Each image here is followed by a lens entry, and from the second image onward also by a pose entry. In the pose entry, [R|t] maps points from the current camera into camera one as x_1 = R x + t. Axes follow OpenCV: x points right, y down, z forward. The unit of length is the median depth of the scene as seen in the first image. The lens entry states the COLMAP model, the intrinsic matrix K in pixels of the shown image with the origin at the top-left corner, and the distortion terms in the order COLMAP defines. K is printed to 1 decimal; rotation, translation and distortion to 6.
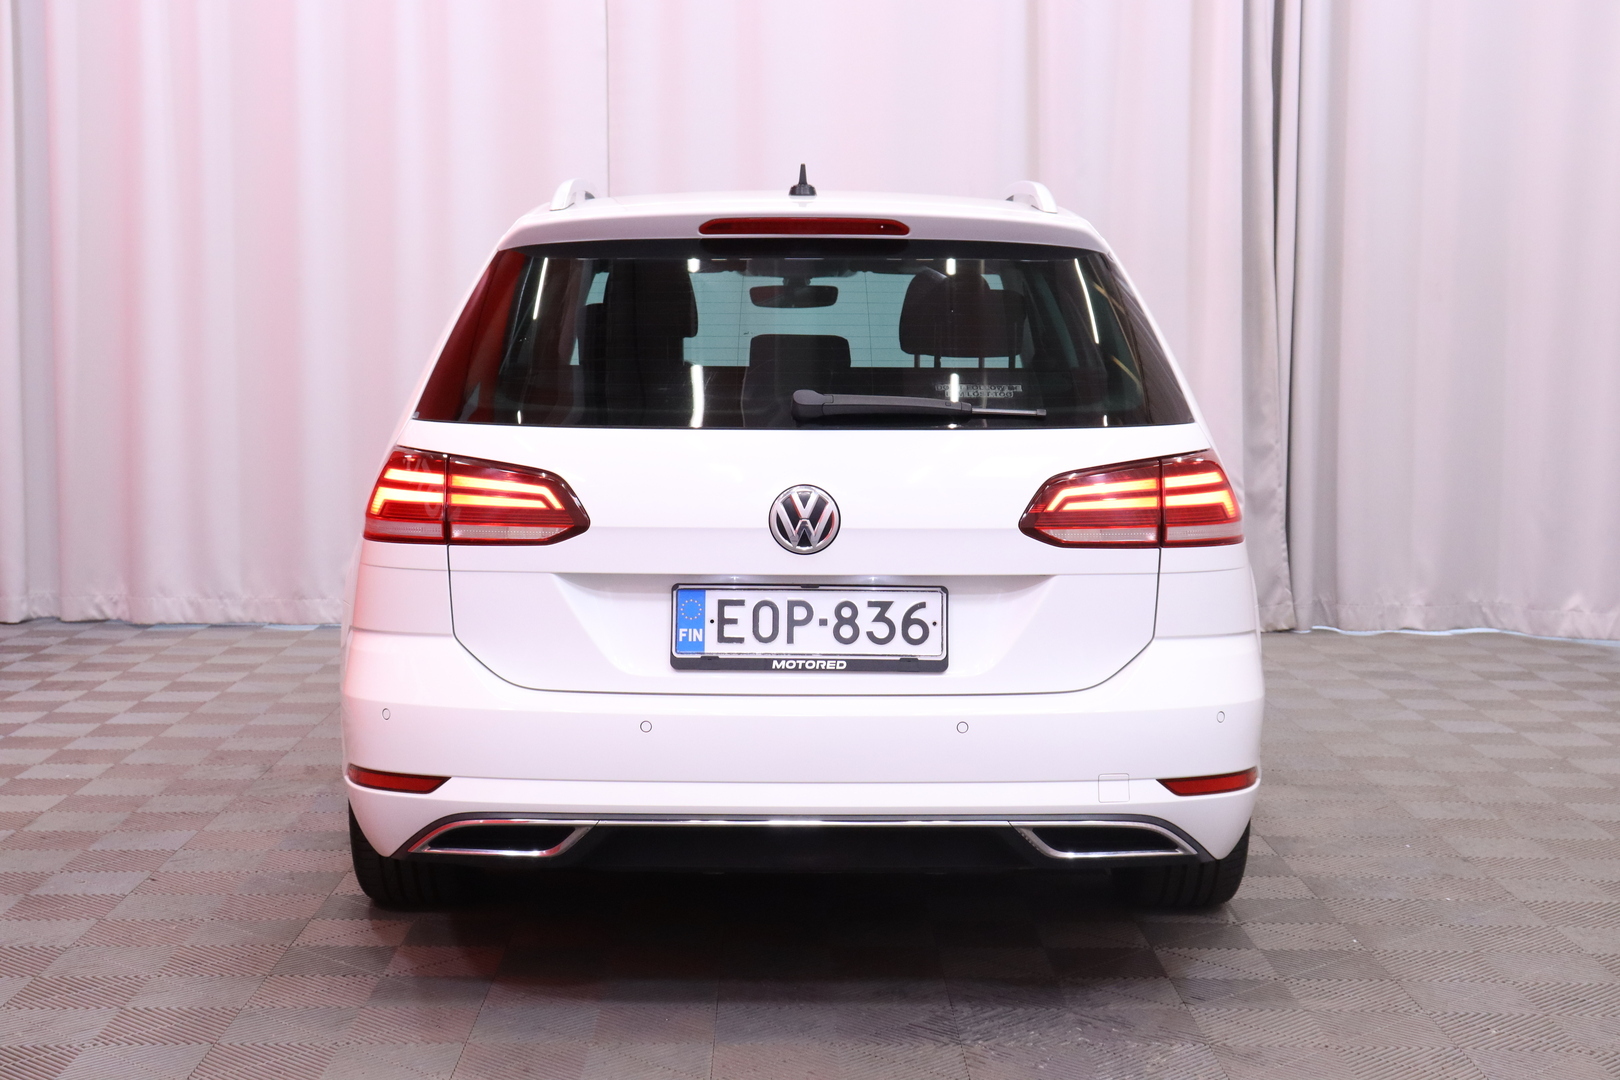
lens RADIAL K [[2505.1, 0, 811.2], [0, 2505.1, 549.5], [0, 0, 1]] dist [0.070519, 0.000000]
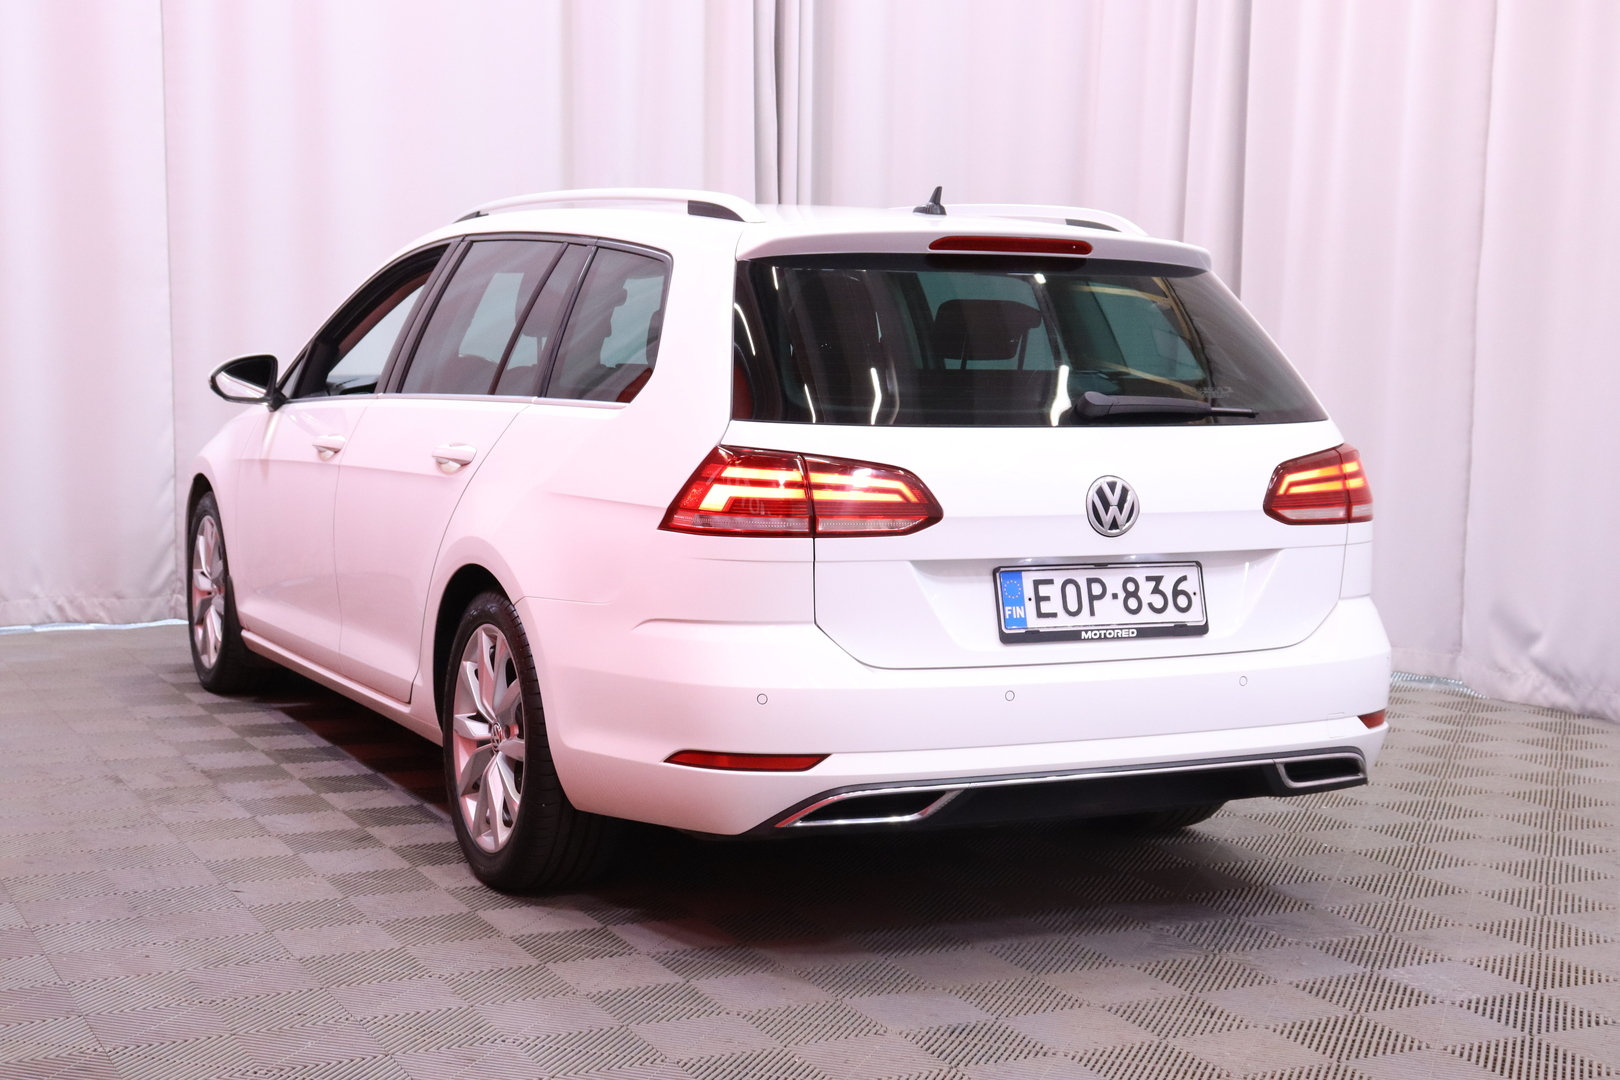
lens RADIAL K [[2474.6, 0, 864.1], [0, 2474.6, 536.4], [0, 0, 1]] dist [0.010704, 0.000000]
pose [[0.891947, -0.028476, 0.451242, -0.602303], [0.028529, 0.999571, 0.006687, -0.008830], [-0.451239, 0.006909, 0.892377, 0.049204]]
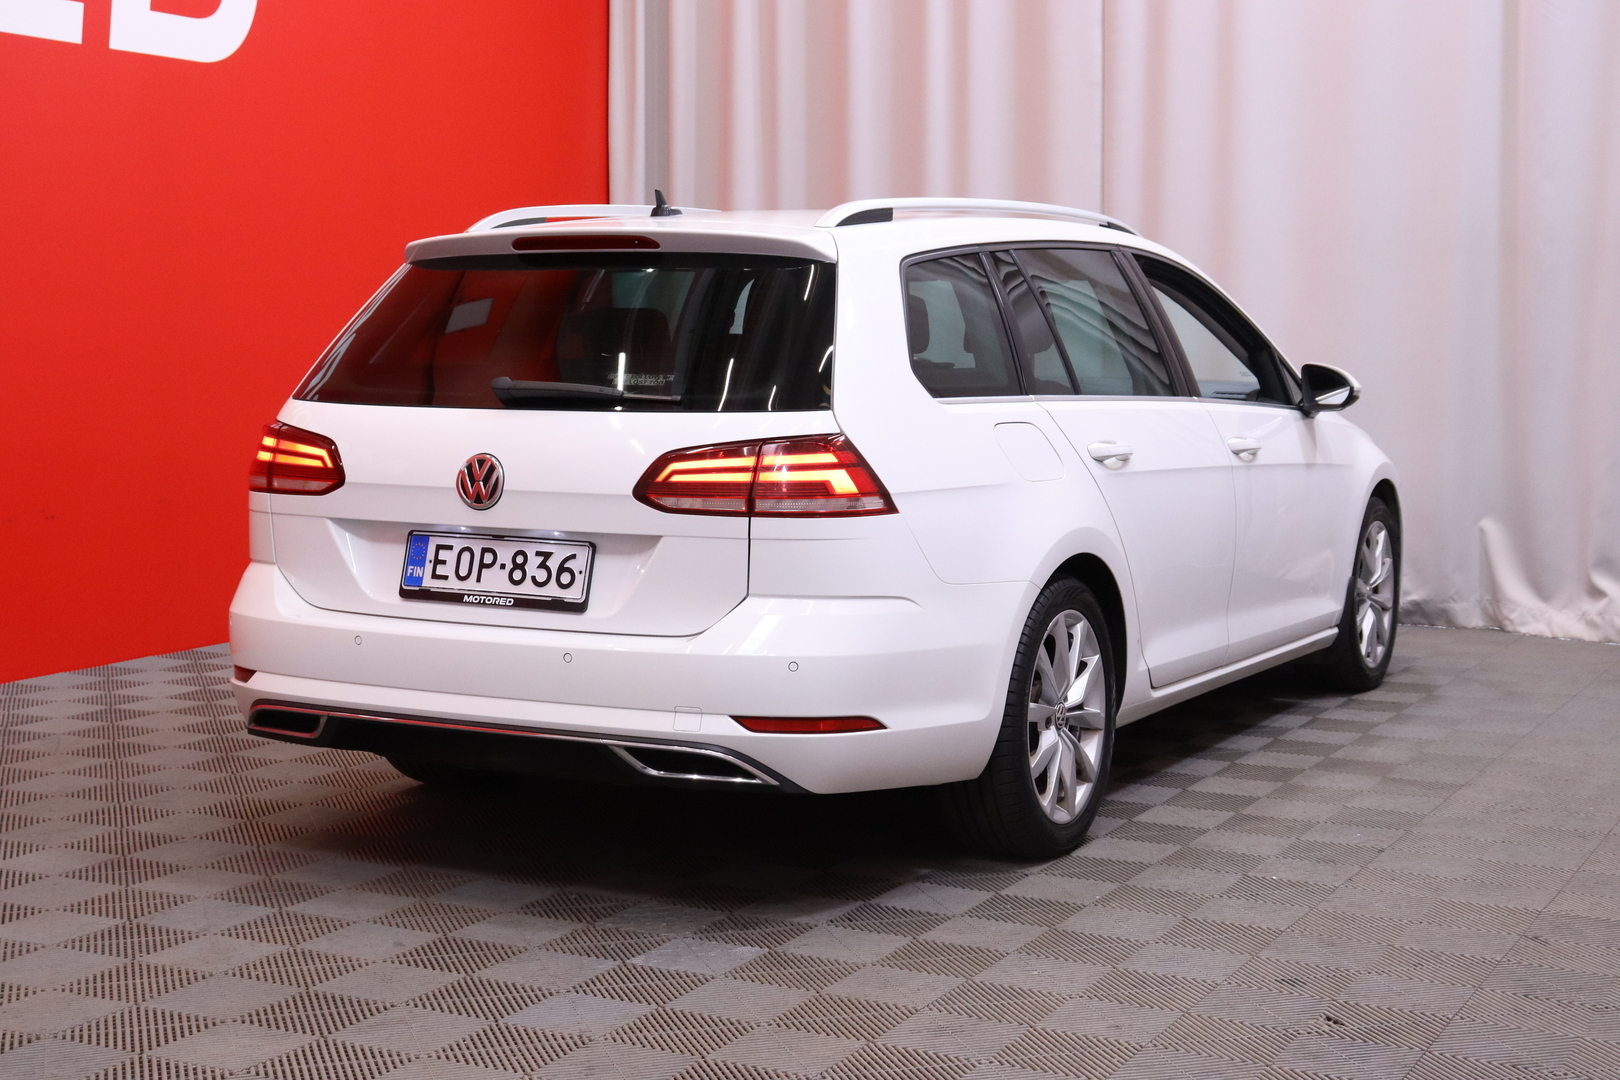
lens RADIAL K [[2415.7, 0, 813.4], [0, 2415.7, 531.9], [0, 0, 1]] dist [-0.011055, 0.000000]
pose [[0.881255, 0.042191, -0.470755, 0.692303], [-0.045675, 0.998948, 0.004027, 0.000493], [0.470430, 0.017953, 0.882255, 0.030845]]
